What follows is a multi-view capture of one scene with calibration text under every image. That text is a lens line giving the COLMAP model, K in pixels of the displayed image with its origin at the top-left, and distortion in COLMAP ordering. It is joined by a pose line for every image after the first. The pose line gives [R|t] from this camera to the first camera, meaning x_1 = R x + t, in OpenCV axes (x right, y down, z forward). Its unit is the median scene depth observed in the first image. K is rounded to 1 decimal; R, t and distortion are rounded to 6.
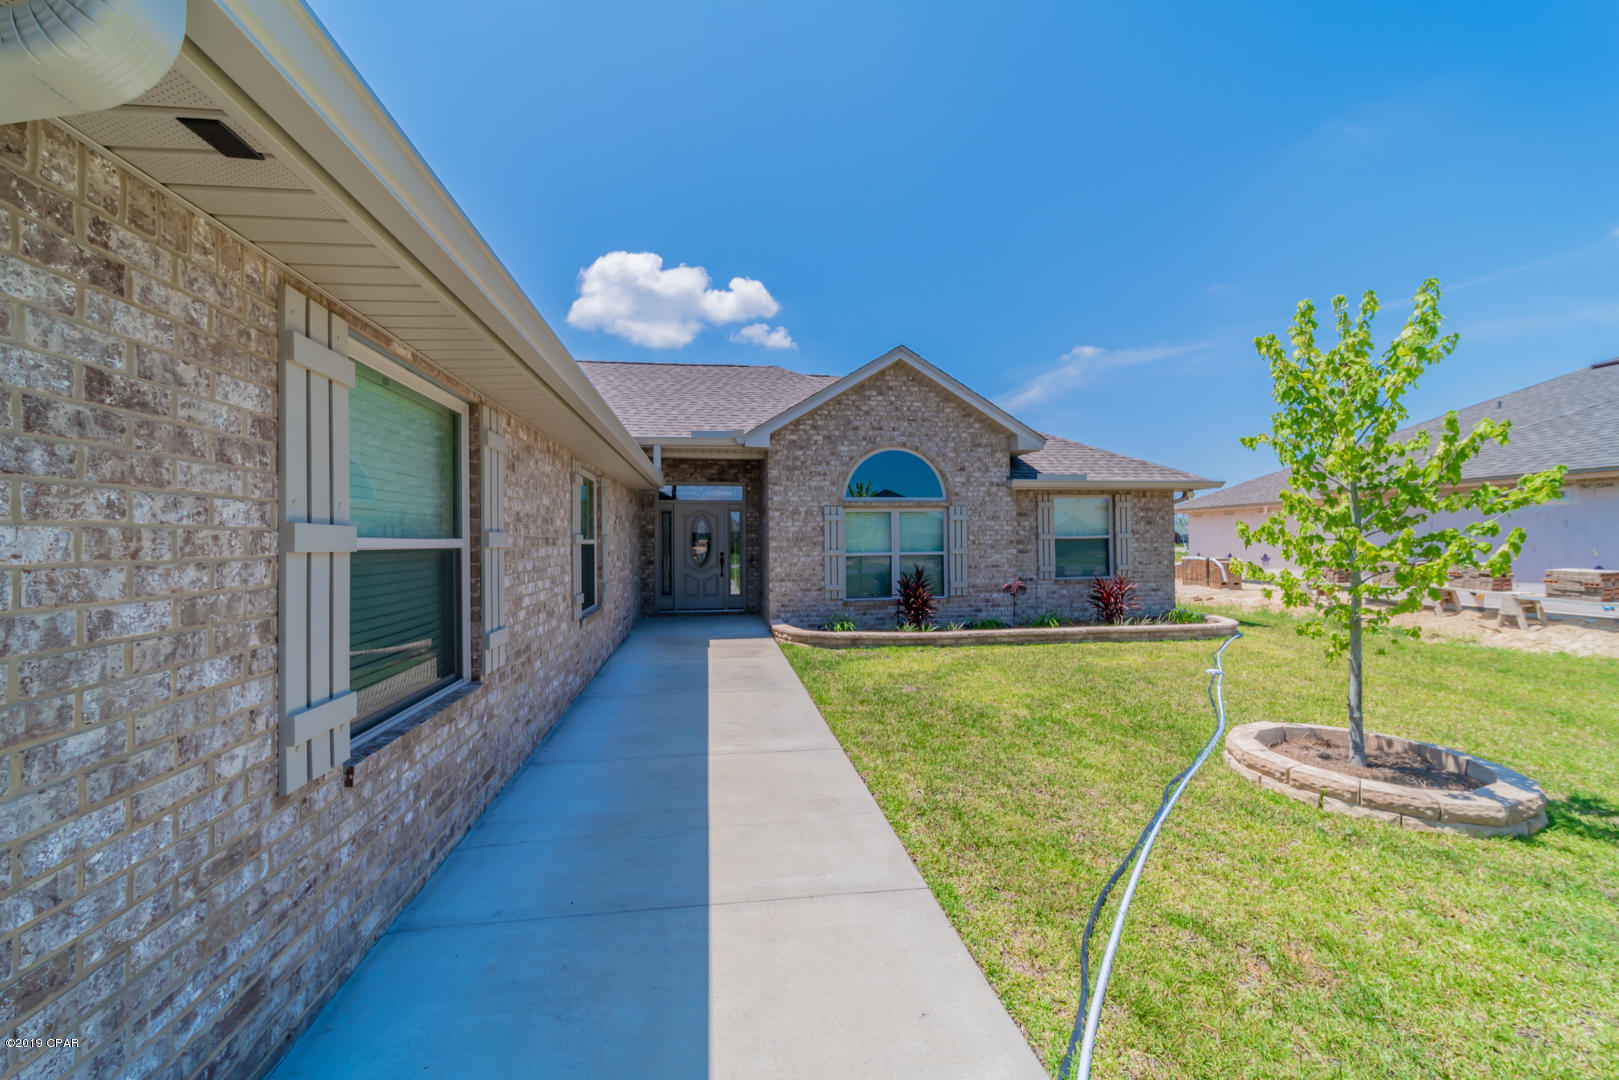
lens RADIAL K [[591.5, 0, 803.2], [0, 591.5, 544.1], [0, 0, 1]] dist [-0.000106, -0.000515]
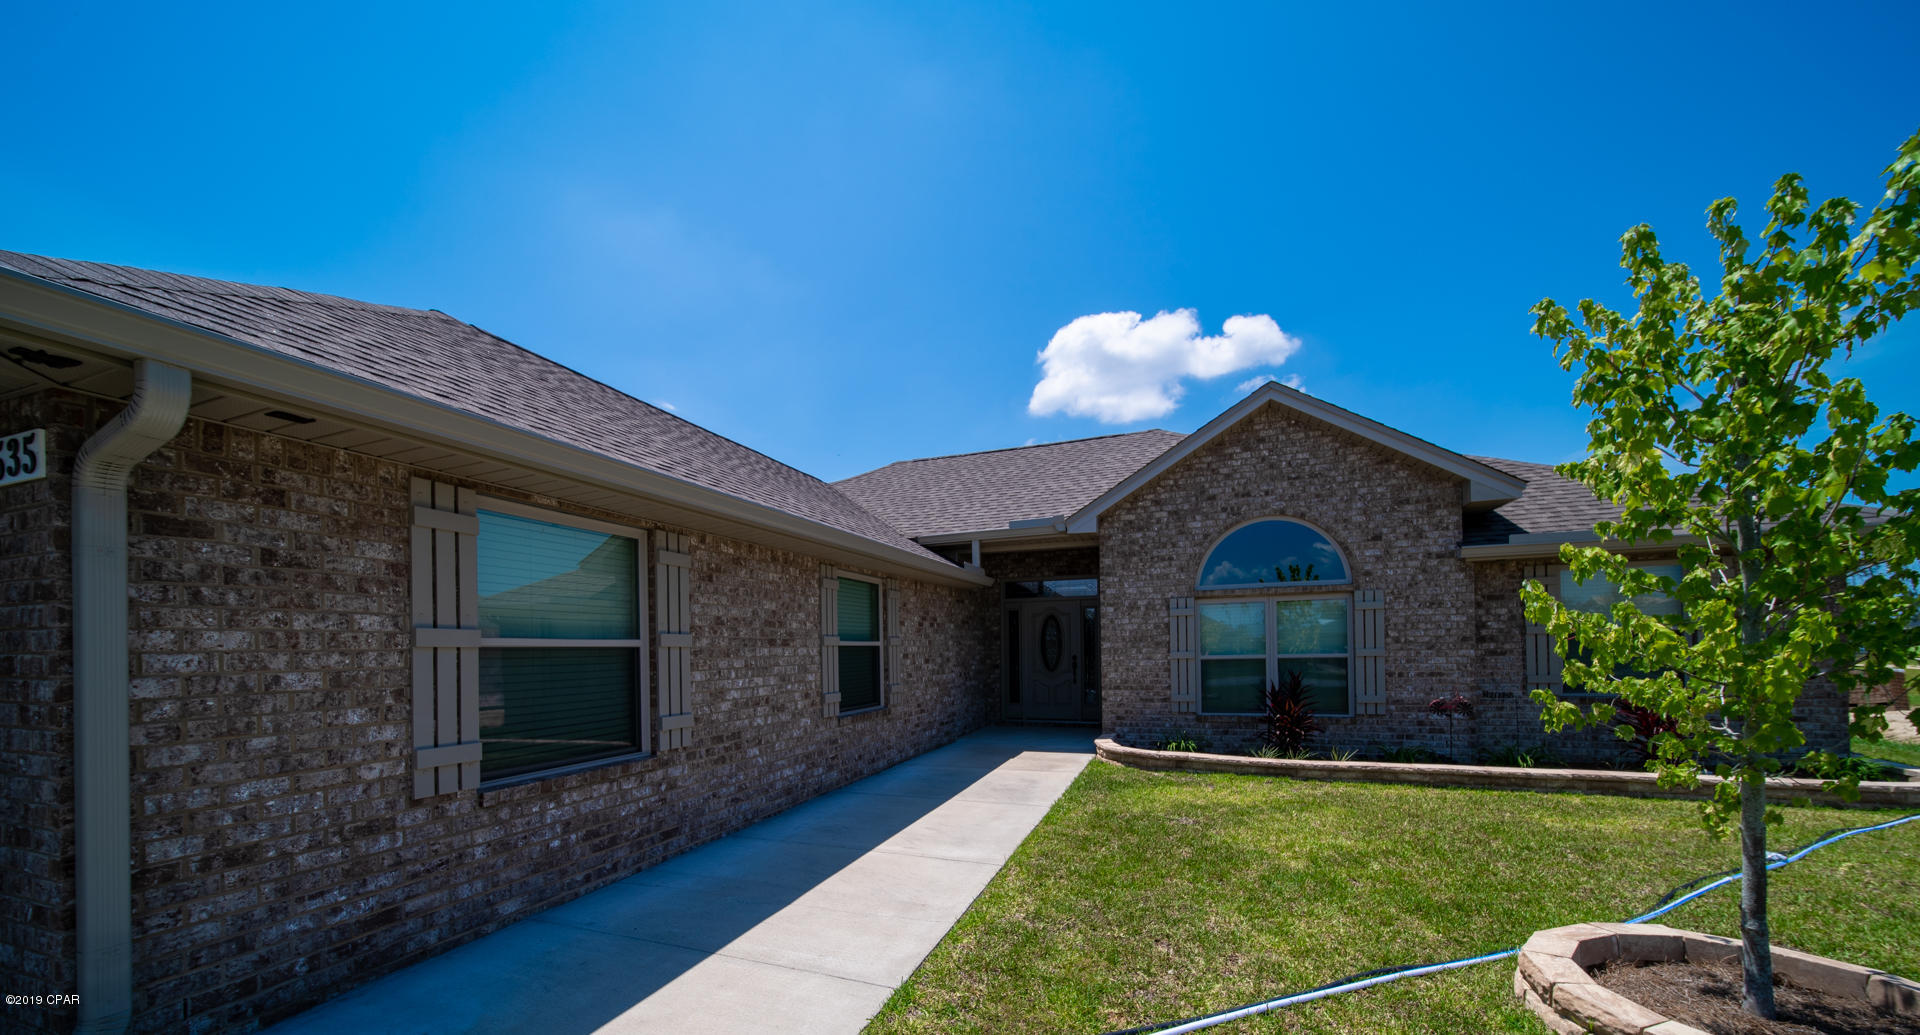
lens RADIAL K [[699.8, 0, 957.8], [0, 699.8, 660.5], [0, 0, 1]] dist [0.000809, 0.000089]
pose [[0.873732, 0.000648, -0.486407, 1.298196], [0.006901, 0.999882, 0.013727, 0.034683], [0.486359, -0.015350, 0.873624, 0.070345]]
